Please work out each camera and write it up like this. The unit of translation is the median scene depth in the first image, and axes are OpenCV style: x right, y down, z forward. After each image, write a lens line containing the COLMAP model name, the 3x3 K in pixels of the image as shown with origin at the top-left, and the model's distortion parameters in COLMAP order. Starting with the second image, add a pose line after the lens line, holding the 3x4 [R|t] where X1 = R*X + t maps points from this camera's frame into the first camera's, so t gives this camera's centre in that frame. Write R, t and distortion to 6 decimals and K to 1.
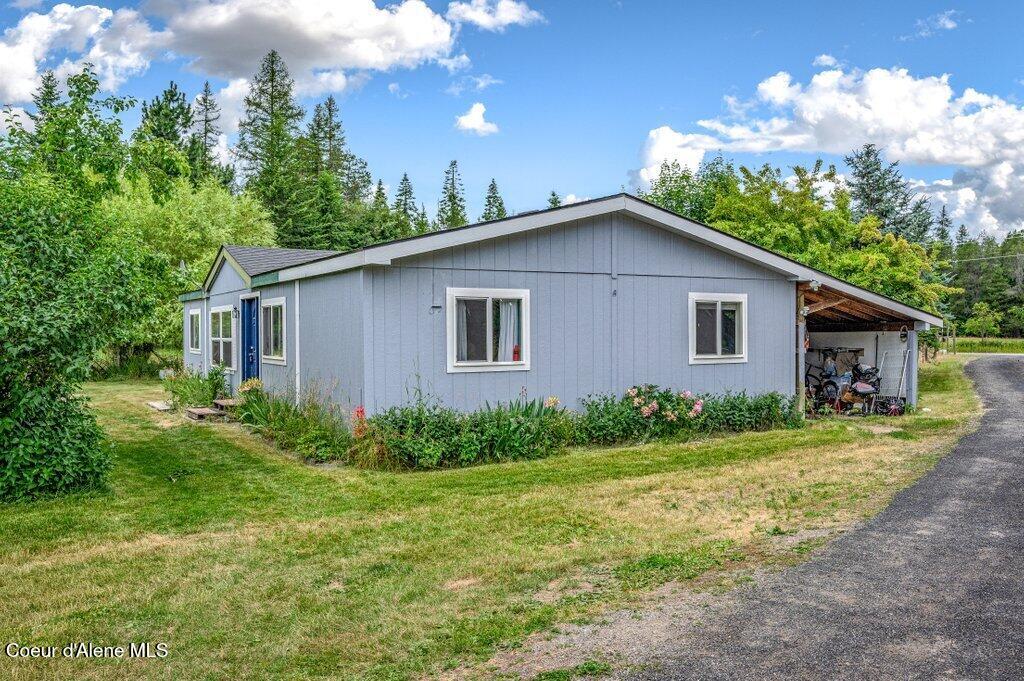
lens RADIAL K [[907.8, 0, 512.0], [0, 907.8, 340.5], [0, 0, 1]] dist [-0.010499, -0.023259]
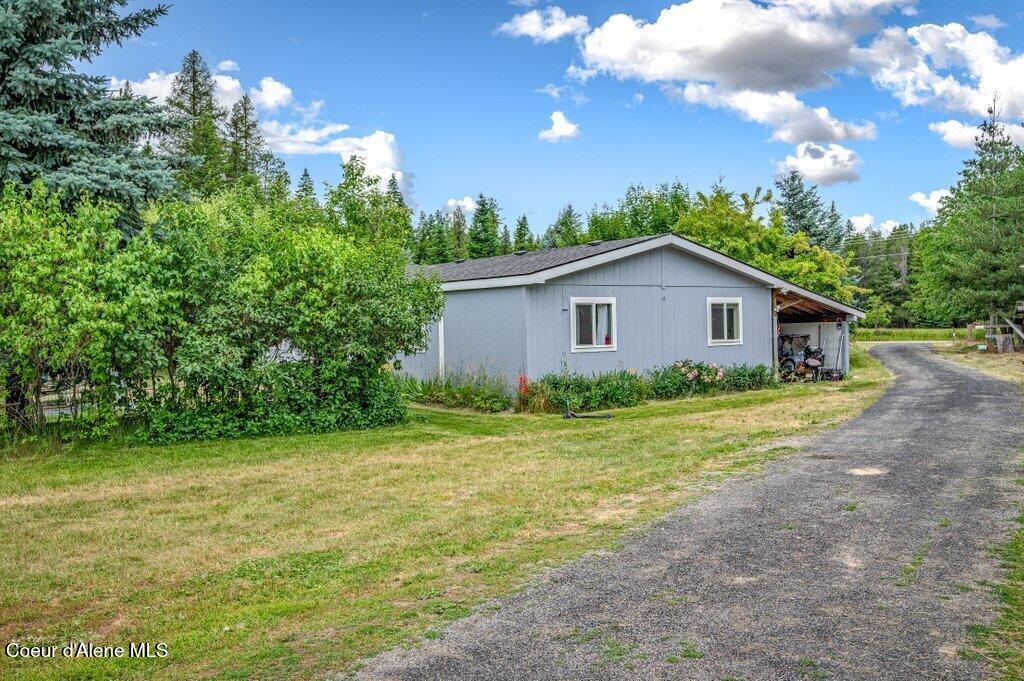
lens RADIAL K [[956.6, 0, 512.0], [0, 956.6, 340.5], [0, 0, 1]] dist [-0.013404, -0.003835]
pose [[0.992263, -0.016812, 0.123009, -0.280434], [0.016601, 0.999858, 0.002741, 0.006815], [-0.123038, -0.000678, 0.992402, -0.451486]]
